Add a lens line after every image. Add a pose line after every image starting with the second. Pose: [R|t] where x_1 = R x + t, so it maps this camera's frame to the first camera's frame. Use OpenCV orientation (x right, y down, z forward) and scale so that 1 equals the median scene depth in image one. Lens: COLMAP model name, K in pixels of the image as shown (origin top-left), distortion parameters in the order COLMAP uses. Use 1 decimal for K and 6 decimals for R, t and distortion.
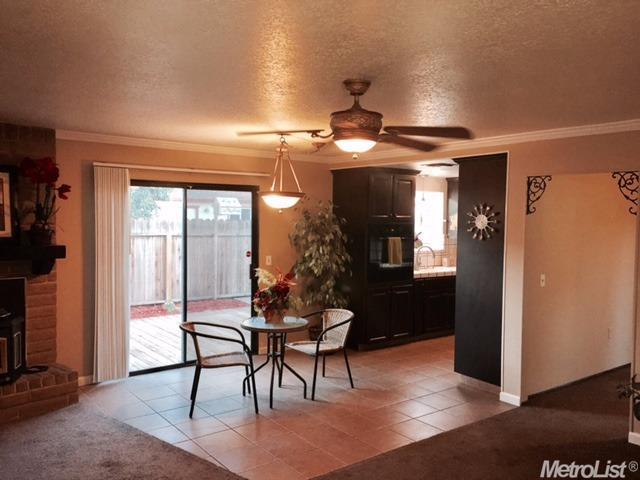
lens RADIAL K [[543.3, 0, 320.0], [0, 543.3, 240.0], [0, 0, 1]] dist [0.090348, -0.115062]
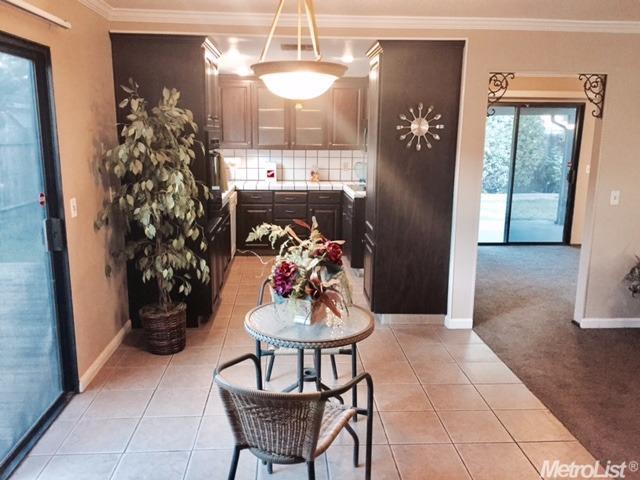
lens RADIAL K [[543.3, 0, 320.0], [0, 543.3, 240.0], [0, 0, 1]] dist [0.090348, -0.115062]
pose [[0.554877, -0.168514, 0.814687, -0.488623], [0.033673, 0.983017, 0.180398, -0.020352], [-0.831251, -0.072666, 0.551128, 0.685776]]
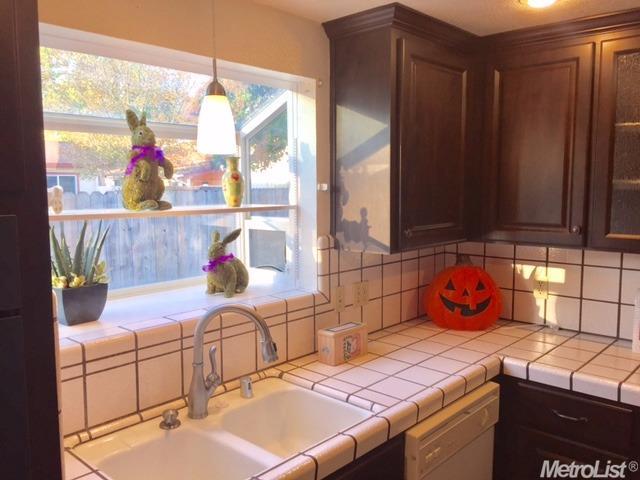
lens RADIAL K [[543.3, 0, 320.0], [0, 543.3, 240.0], [0, 0, 1]] dist [0.090348, -0.115062]
pose [[0.984380, -0.030916, 0.173322, 0.295277], [0.021319, 0.998149, 0.056962, -0.040525], [-0.174762, -0.052378, 0.983217, 1.209745]]
